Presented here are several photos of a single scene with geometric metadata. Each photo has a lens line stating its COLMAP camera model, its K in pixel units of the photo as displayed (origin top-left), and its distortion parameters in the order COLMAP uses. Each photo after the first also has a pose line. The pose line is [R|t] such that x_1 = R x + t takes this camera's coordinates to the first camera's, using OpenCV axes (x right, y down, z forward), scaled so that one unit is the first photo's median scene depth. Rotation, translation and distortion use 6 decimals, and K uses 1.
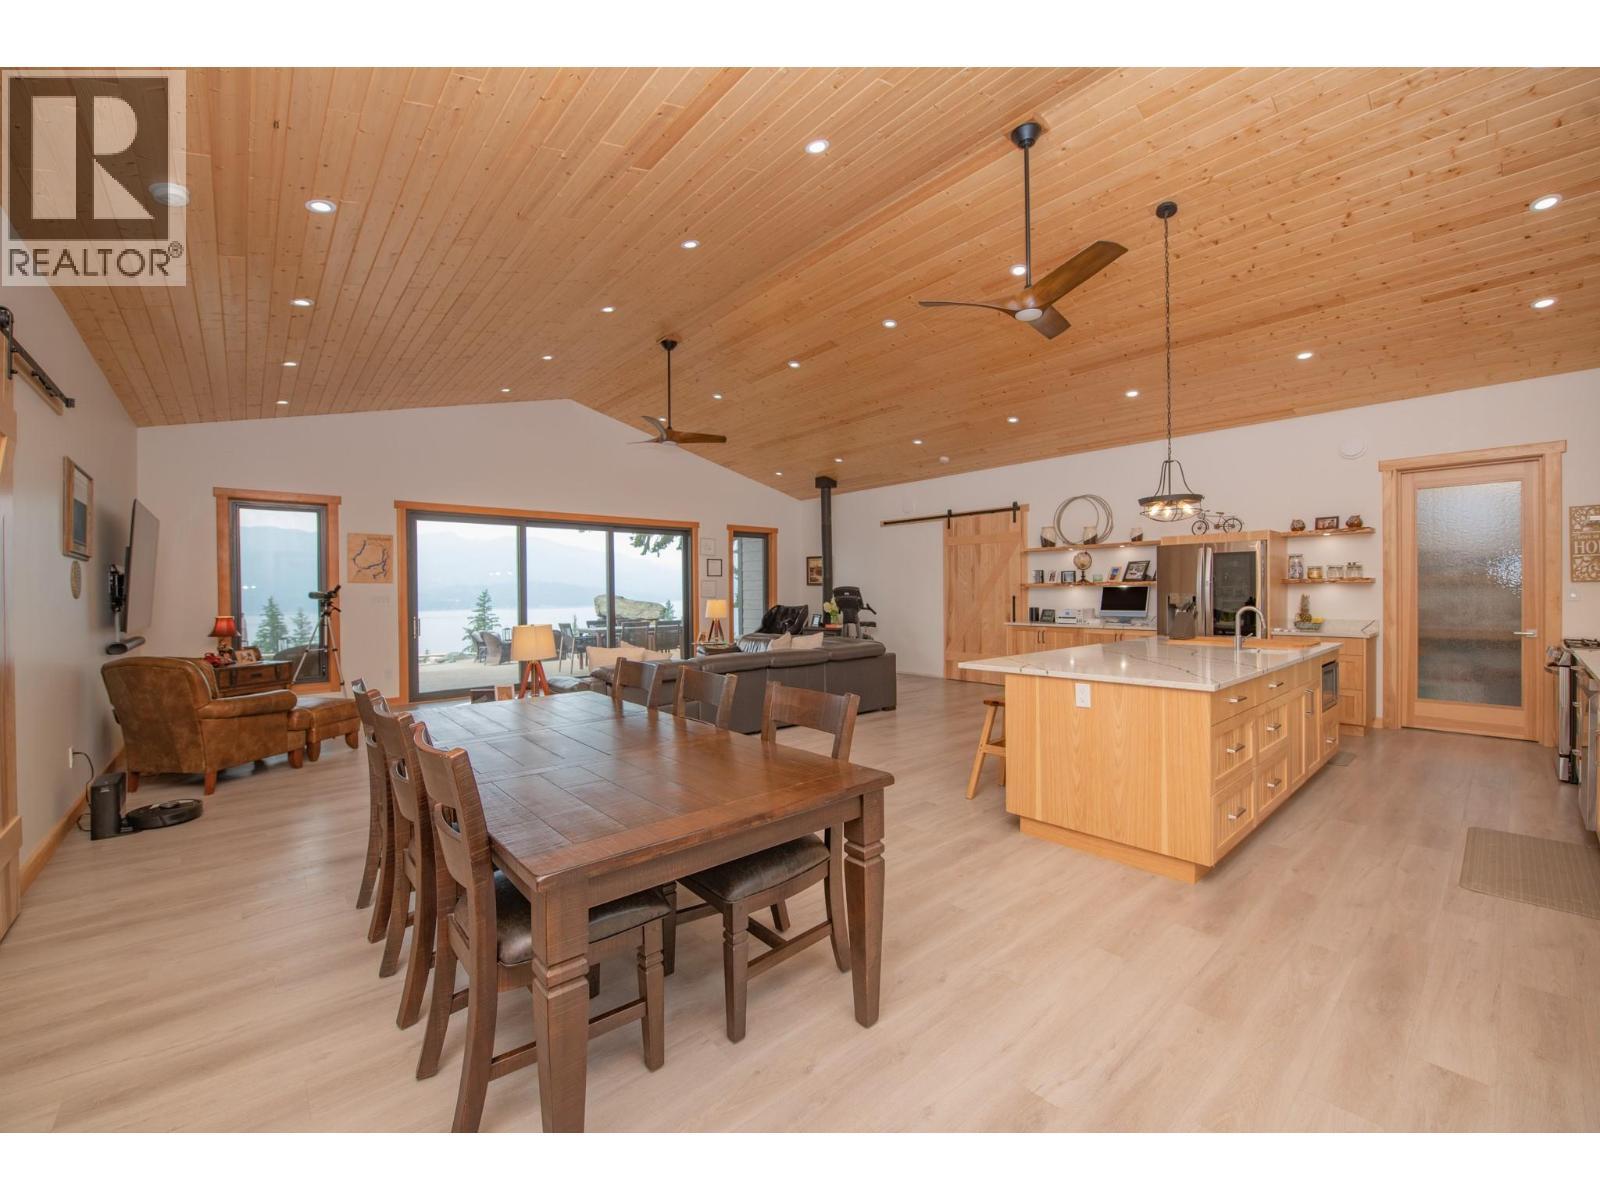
lens RADIAL K [[639.9, 0, 798.4], [0, 639.9, 594.8], [0, 0, 1]] dist [-0.014605, -0.003012]
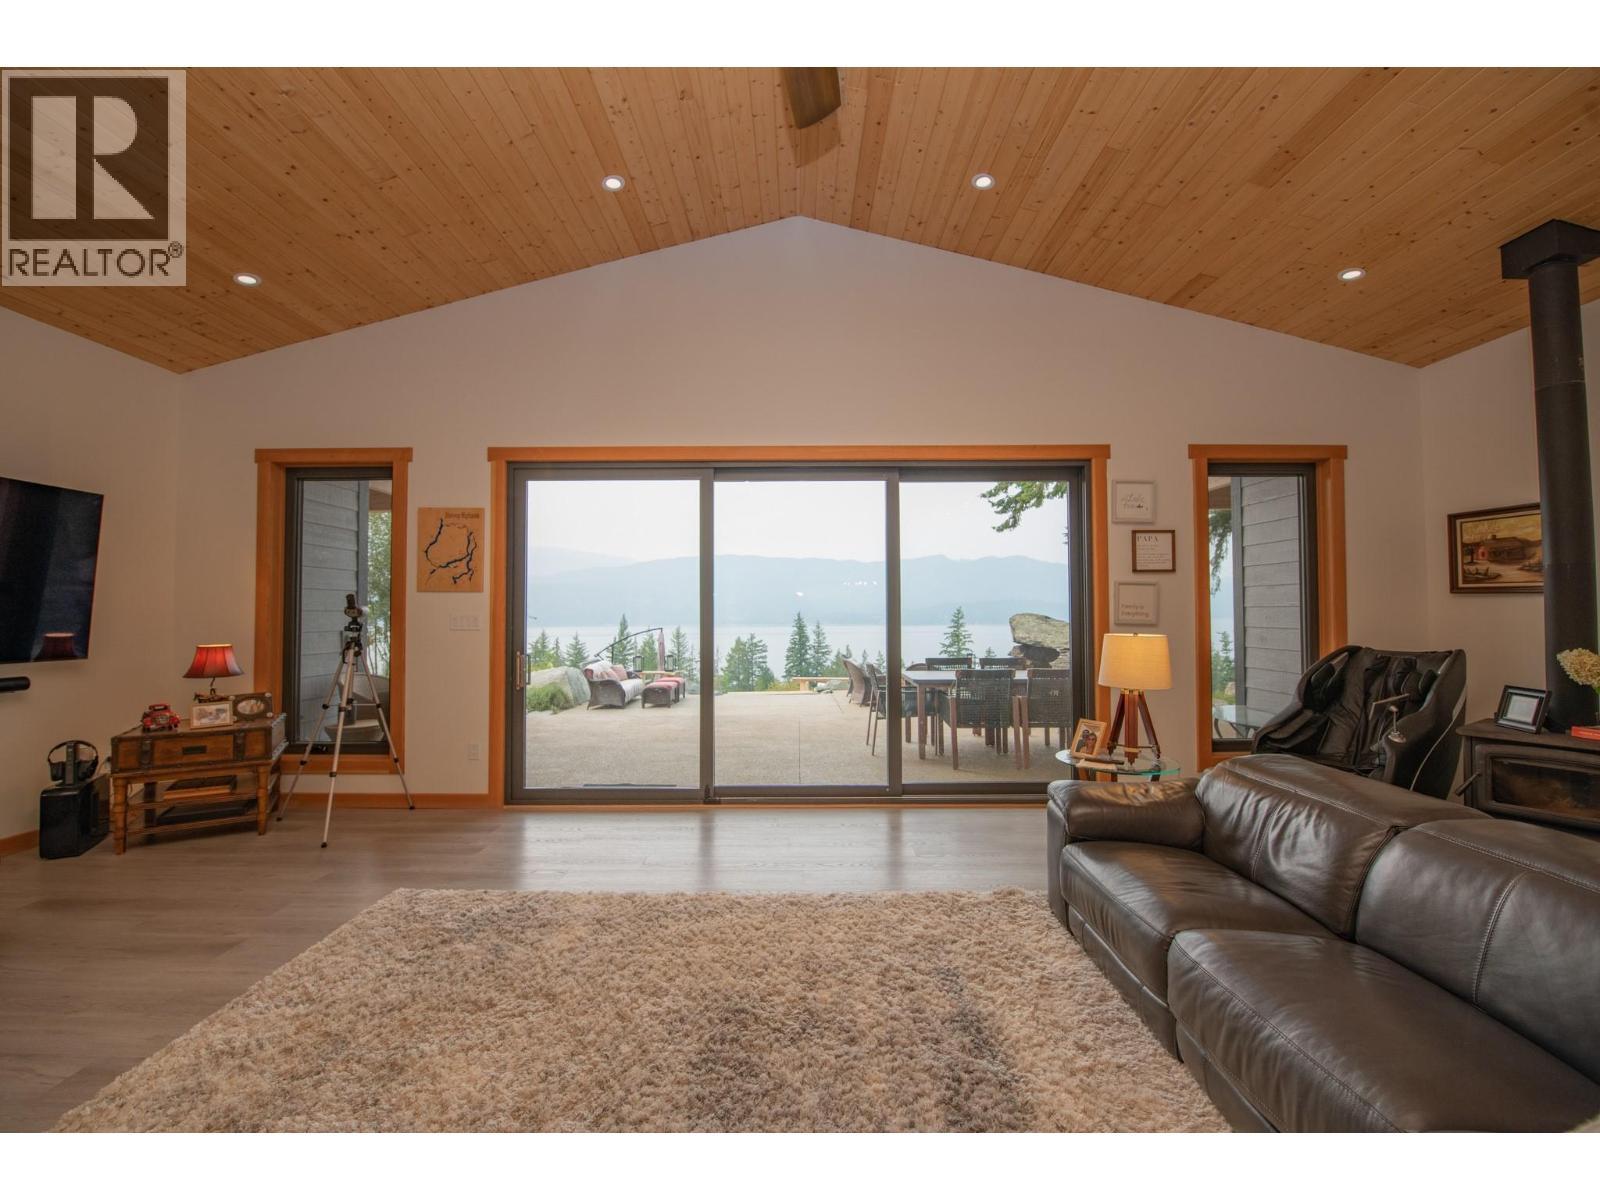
lens RADIAL K [[639.9, 0, 800.9], [0, 639.9, 596.2], [0, 0, 1]] dist [-0.014605, -0.003012]
pose [[0.753249, -0.008770, -0.657677, -0.046543], [-0.007669, 0.999726, -0.022114, -0.003978], [0.657691, 0.021701, 0.752975, 0.763000]]
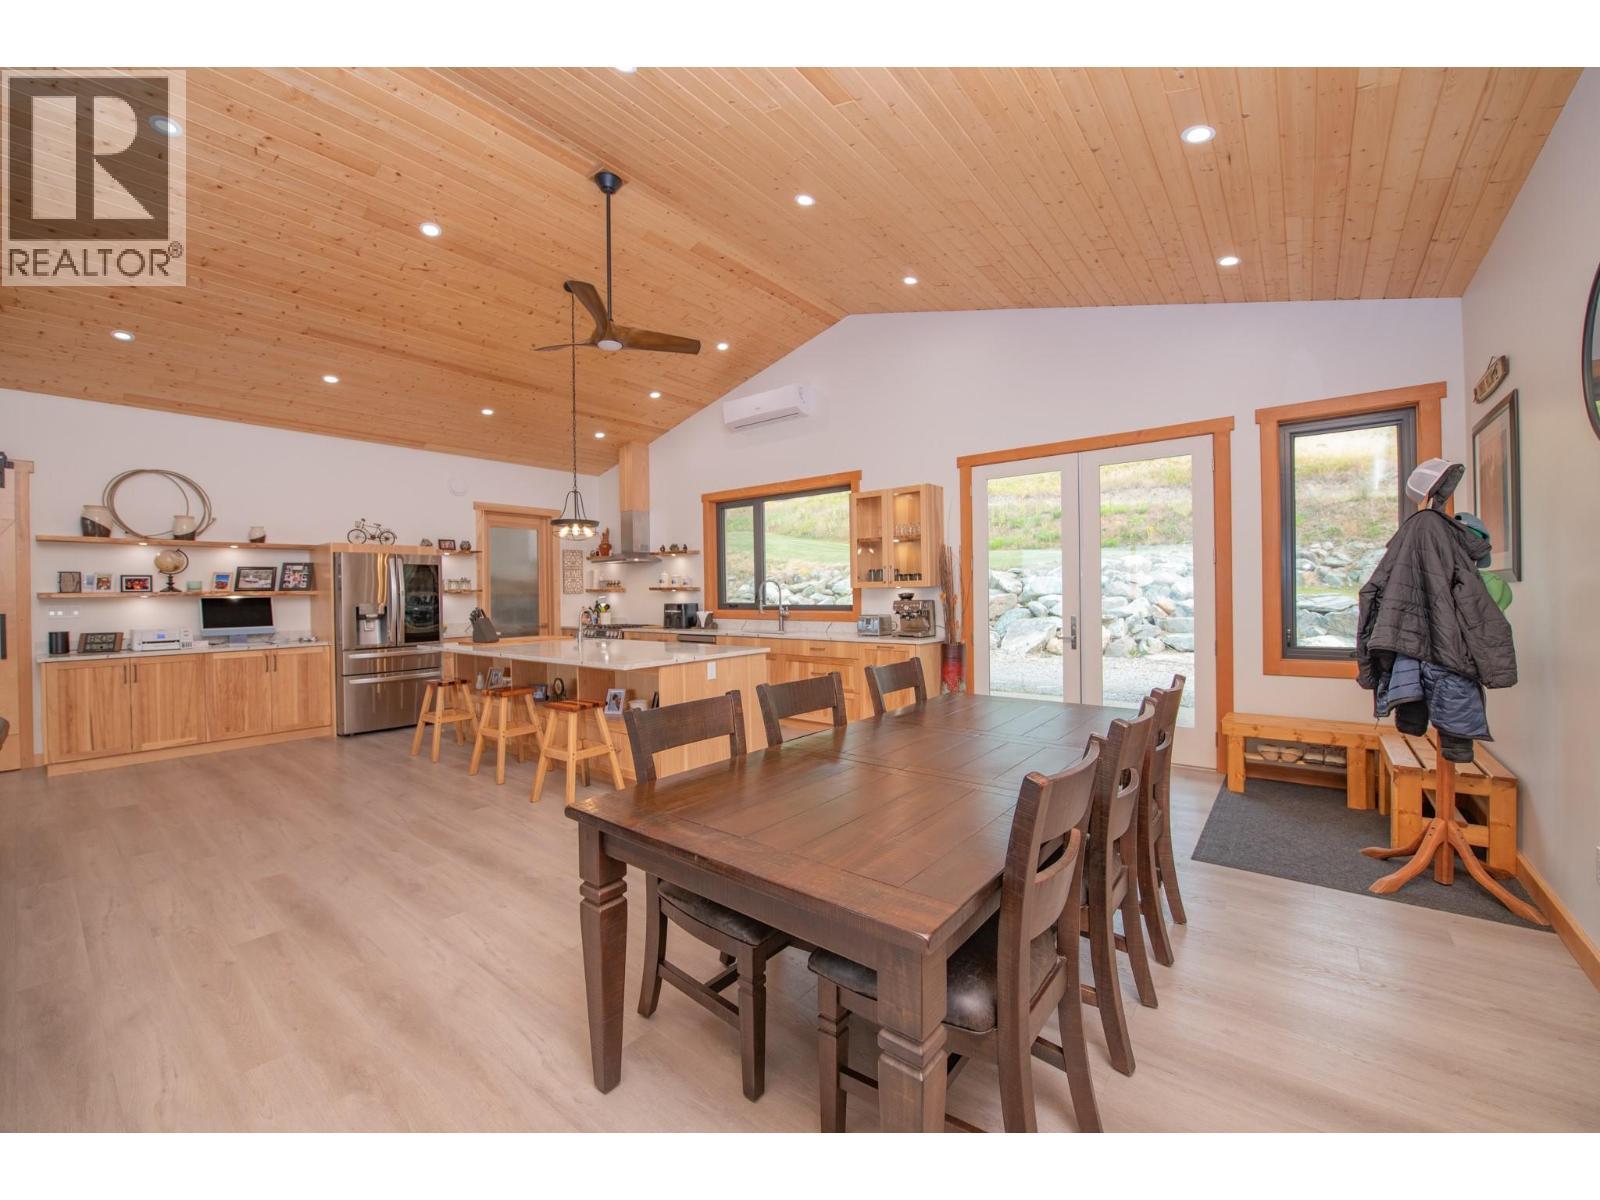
lens RADIAL K [[639.9, 0, 801.8], [0, 639.9, 593.6], [0, 0, 1]] dist [-0.014605, -0.003012]
pose [[-0.181115, 0.009950, 0.983412, -0.388822], [0.021259, 0.999755, -0.006200, 0.002234], [-0.983232, 0.019783, -0.181282, 0.438532]]
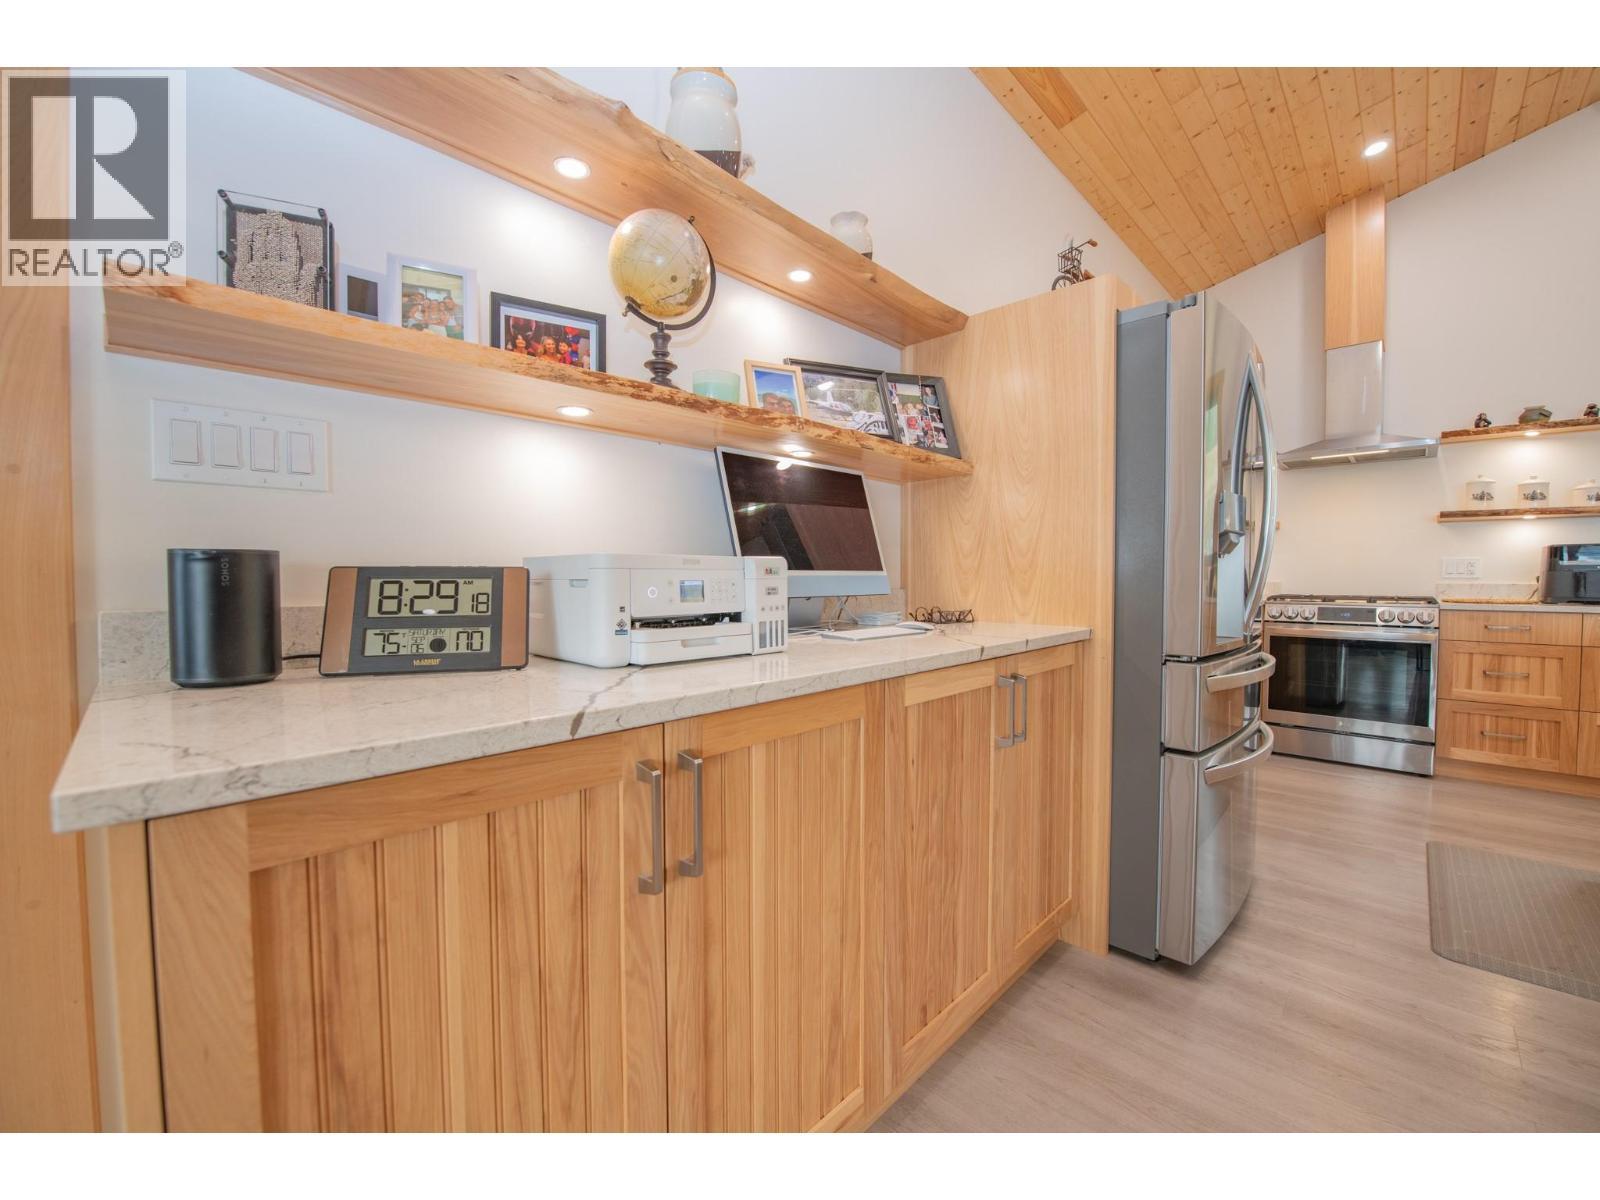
lens RADIAL K [[639.9, 0, 785.1], [0, 639.9, 598.3], [0, 0, 1]] dist [-0.014605, -0.003012]
pose [[-0.071300, -0.016902, 0.997312, 0.285417], [0.010421, 0.999789, 0.017689, 0.029581], [-0.997400, 0.011654, -0.071109, 1.003837]]
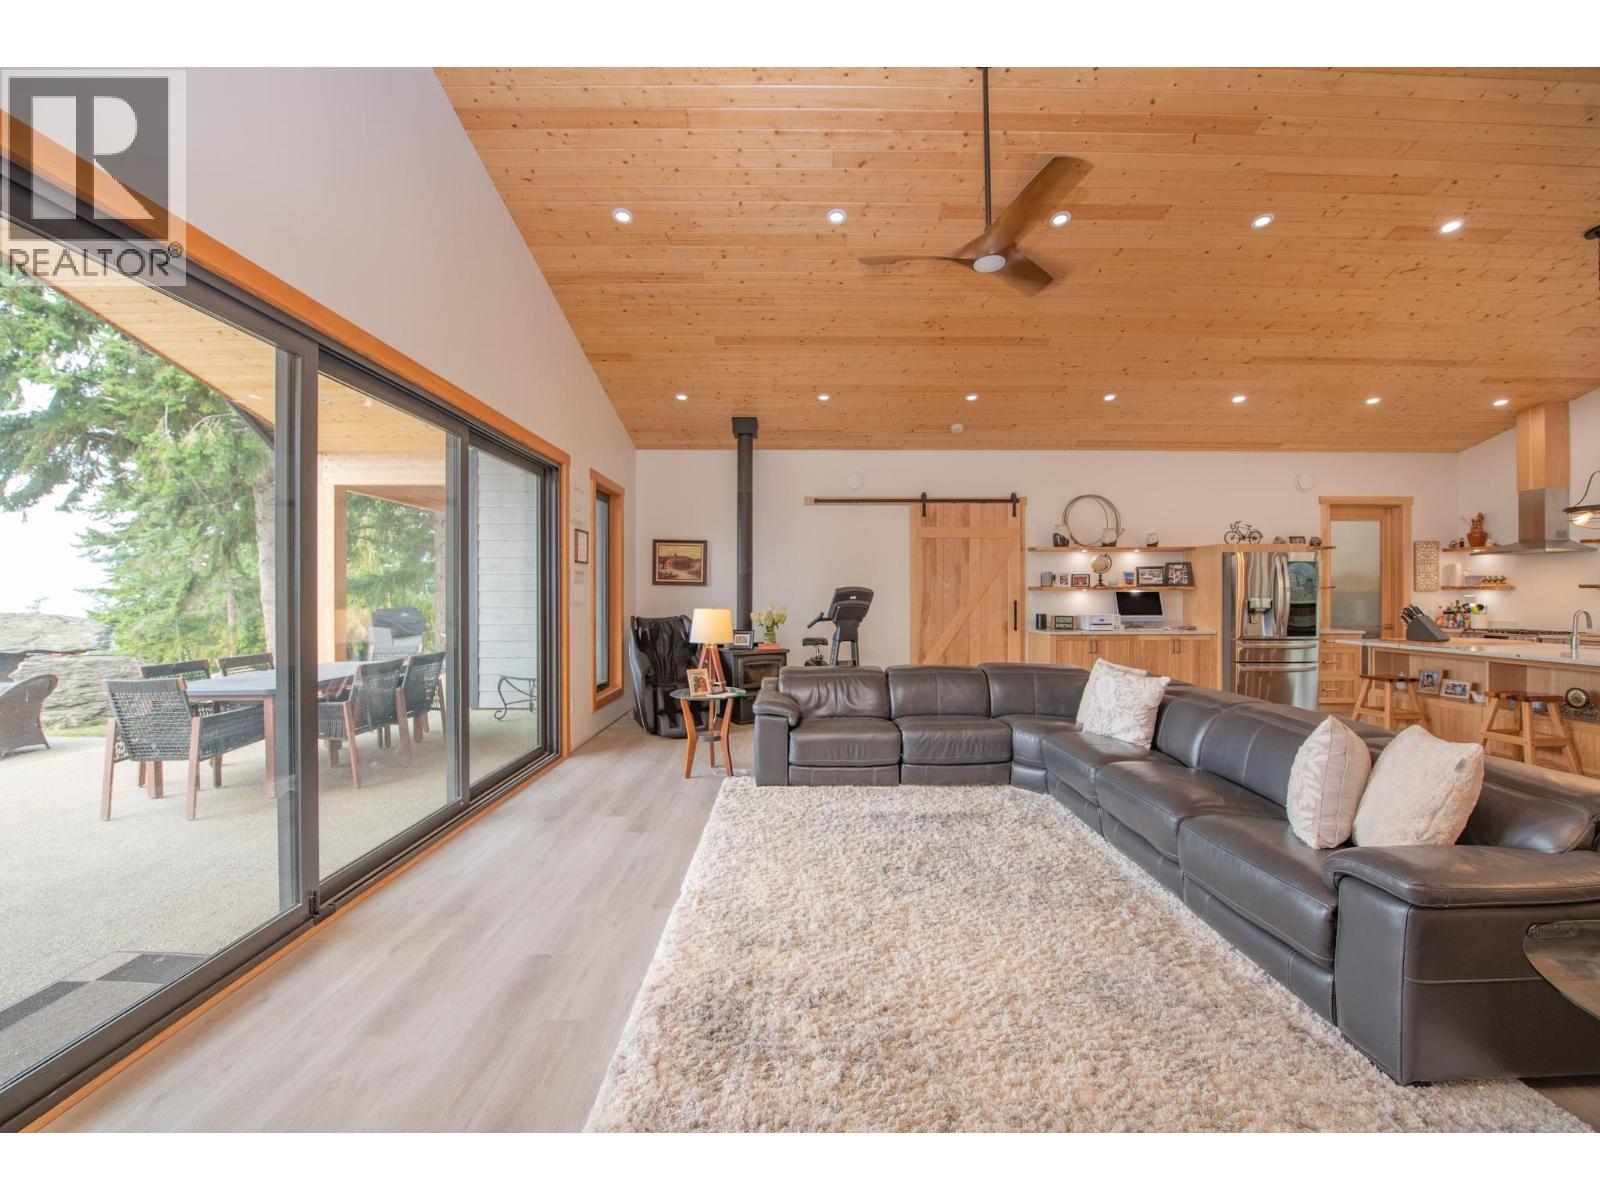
lens RADIAL K [[639.9, 0, 799.3], [0, 639.9, 595.9], [0, 0, 1]] dist [-0.014605, -0.003012]
pose [[0.653601, 0.006141, 0.756815, -0.577247], [-0.000512, 0.999970, -0.007672, 0.002032], [-0.756840, 0.004627, 0.653584, 0.736713]]
